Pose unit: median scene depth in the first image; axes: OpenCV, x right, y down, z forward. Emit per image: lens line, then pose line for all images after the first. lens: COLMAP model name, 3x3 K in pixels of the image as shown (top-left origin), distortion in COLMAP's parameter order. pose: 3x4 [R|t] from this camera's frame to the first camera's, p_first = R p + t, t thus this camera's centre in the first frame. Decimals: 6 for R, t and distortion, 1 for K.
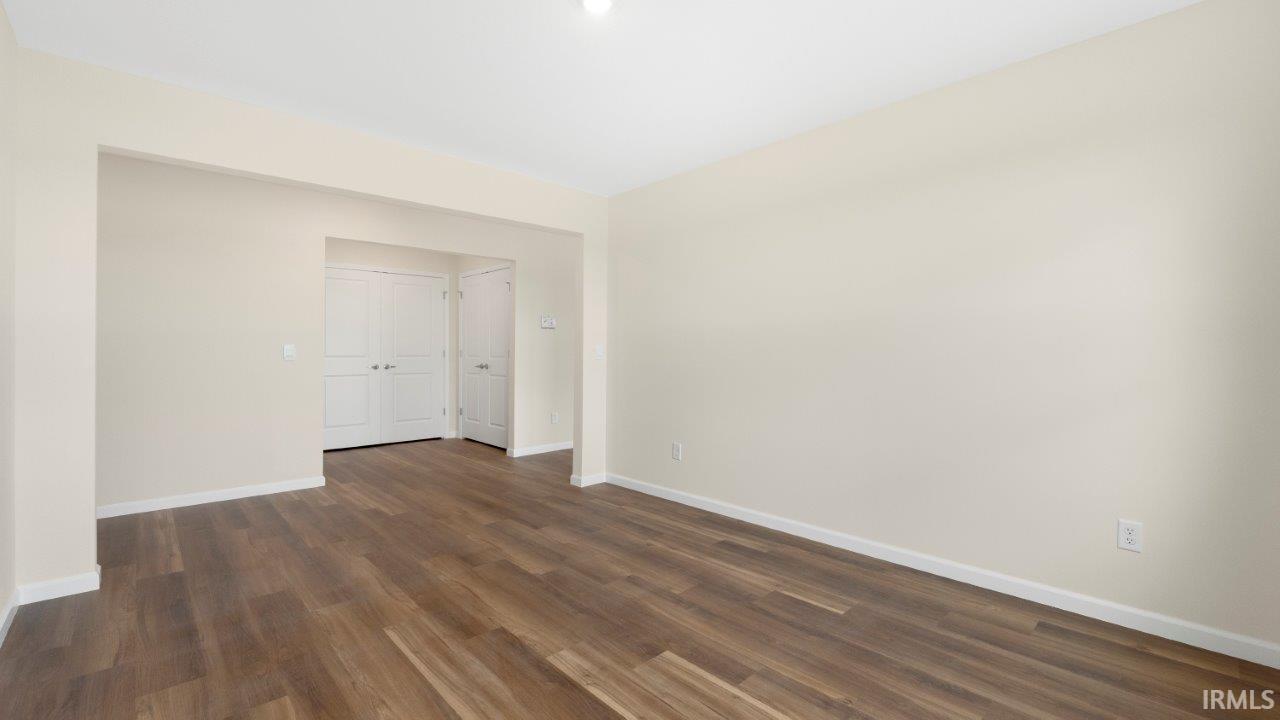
lens RADIAL K [[530.5, 0, 640.7], [0, 530.5, 354.6], [0, 0, 1]] dist [-0.001158, -0.000564]
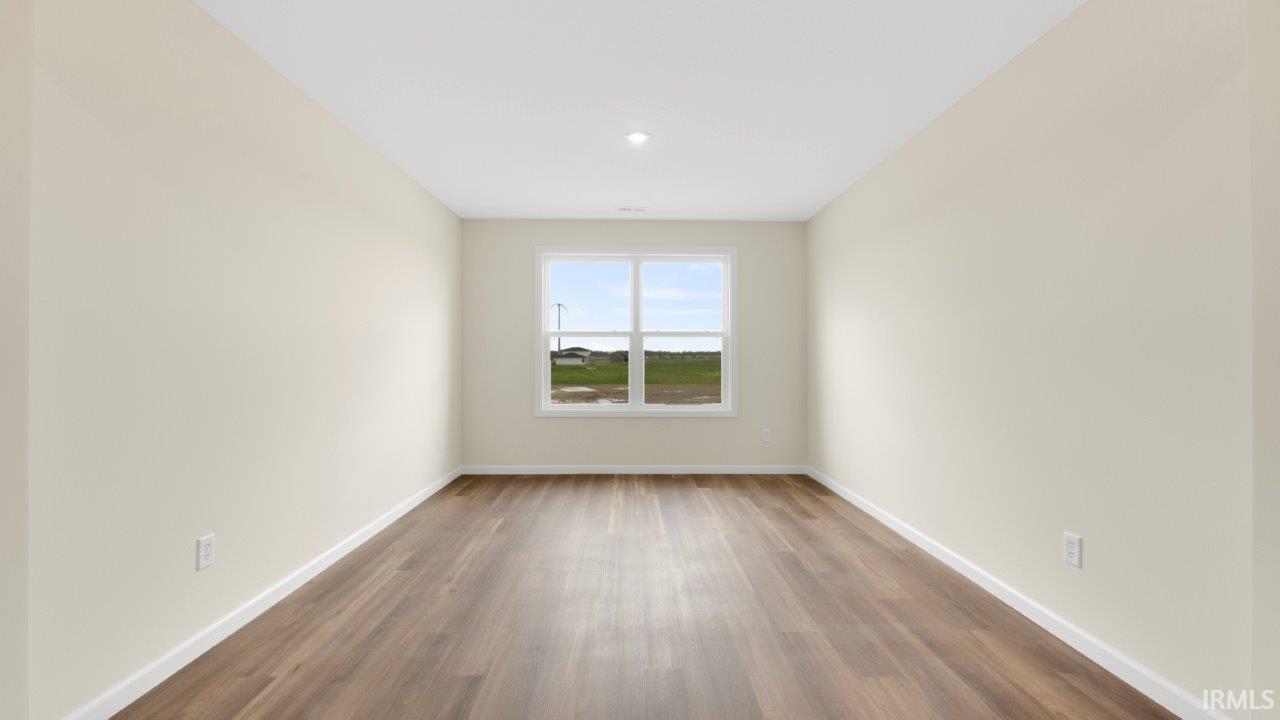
lens RADIAL K [[530.5, 0, 637.4], [0, 530.5, 371.8], [0, 0, 1]] dist [-0.001158, -0.000564]
pose [[-0.736761, -0.016179, 0.675960, -0.745887], [0.004742, 0.999565, 0.029092, -0.004442], [-0.676137, 0.024639, -0.736364, 1.401098]]
